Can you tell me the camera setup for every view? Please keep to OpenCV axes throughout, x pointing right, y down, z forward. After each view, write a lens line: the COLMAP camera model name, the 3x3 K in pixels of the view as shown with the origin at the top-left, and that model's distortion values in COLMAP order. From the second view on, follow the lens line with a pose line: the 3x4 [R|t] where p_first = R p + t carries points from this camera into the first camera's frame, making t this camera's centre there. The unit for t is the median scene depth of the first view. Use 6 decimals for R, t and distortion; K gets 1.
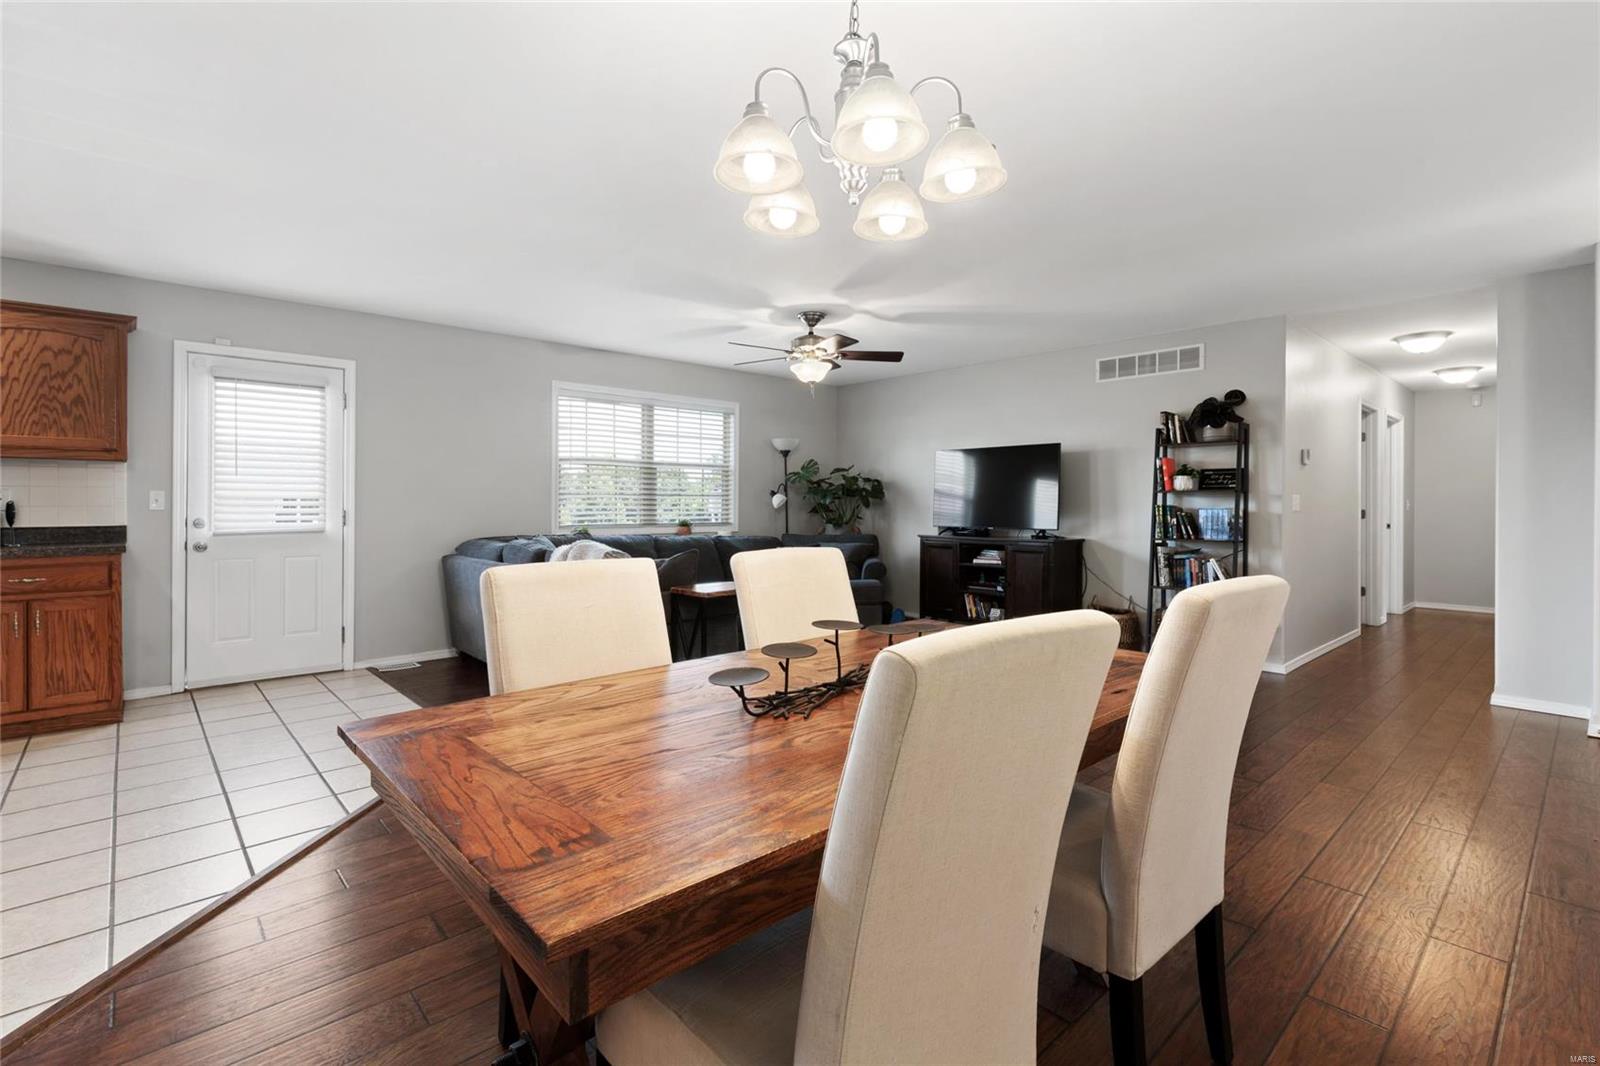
lens RADIAL K [[733.2, 0, 798.3], [0, 733.2, 504.3], [0, 0, 1]] dist [0.002096, -0.000101]
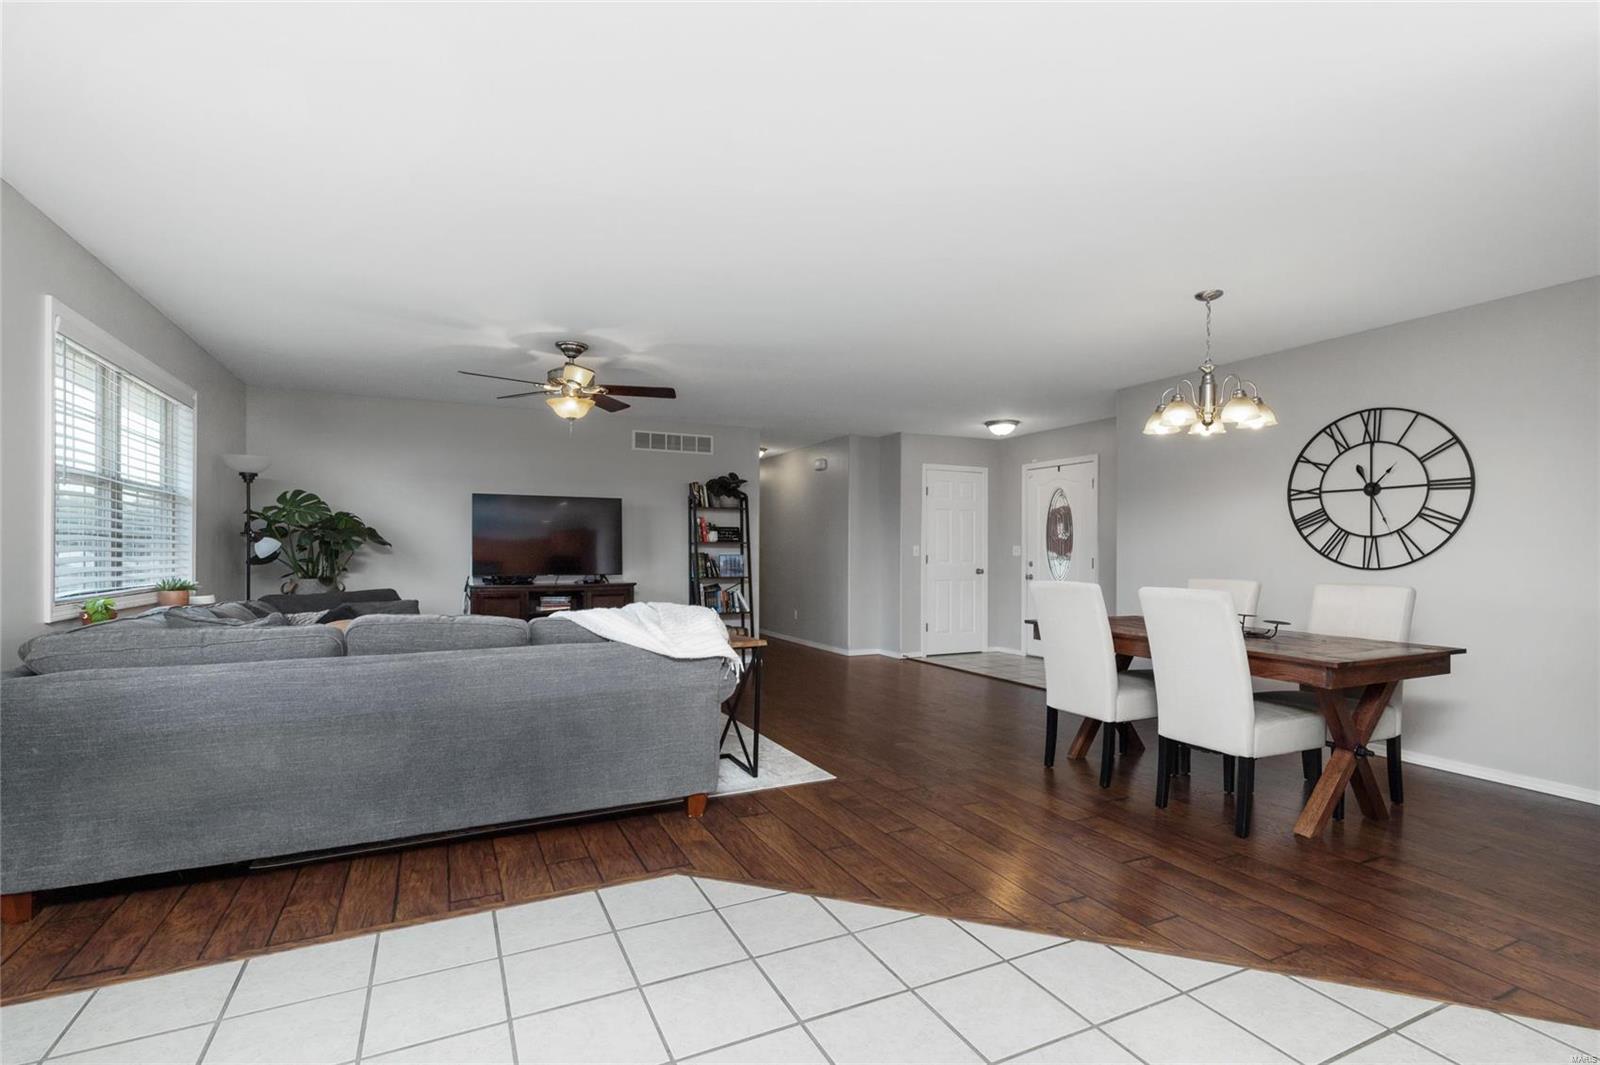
lens RADIAL K [[736.2, 0, 811.5], [0, 736.2, 554.7], [0, 0, 1]] dist [0.007831, -0.000210]
pose [[0.264566, -0.008817, 0.964327, -0.757164], [-0.000998, 0.999955, 0.009416, -0.008705], [-0.964367, -0.003454, 0.264545, 0.462857]]
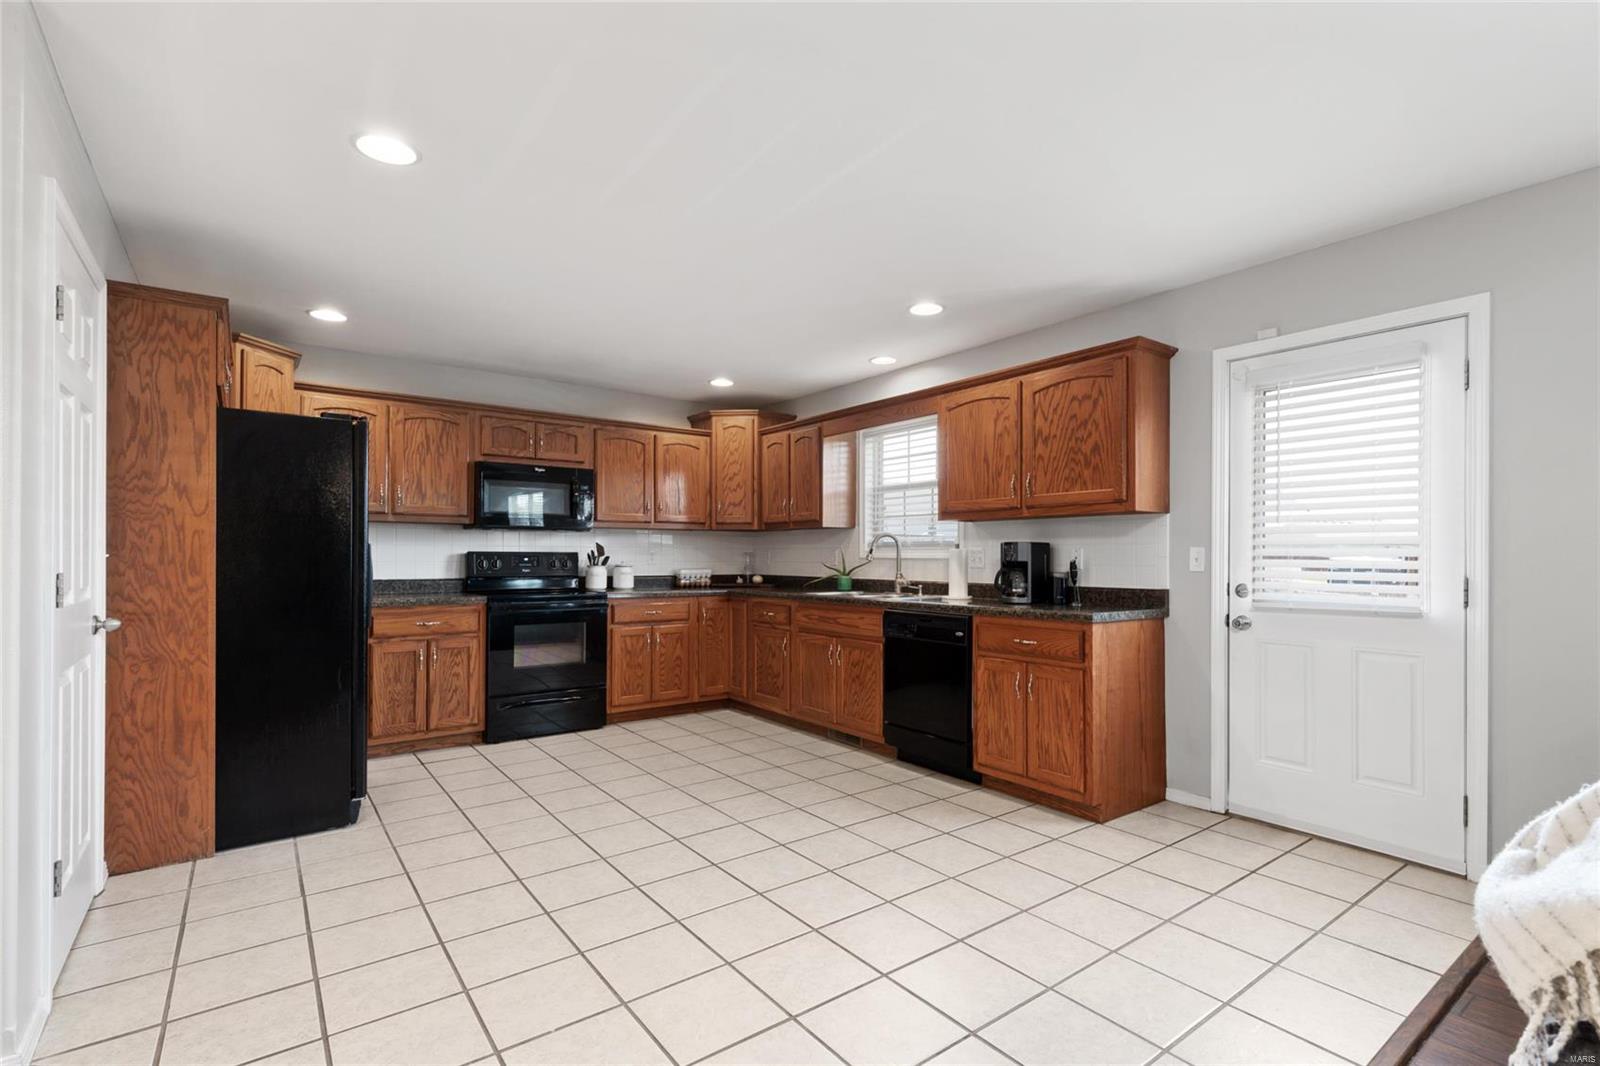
lens RADIAL K [[736.2, 0, 811.5], [0, 736.2, 555.2], [0, 0, 1]] dist [0.007831, -0.000210]
pose [[-0.088783, -0.005521, -0.996036, -0.036502], [-0.004843, 0.999975, -0.005111, -0.003101], [0.996039, 0.004370, -0.088808, 0.546425]]
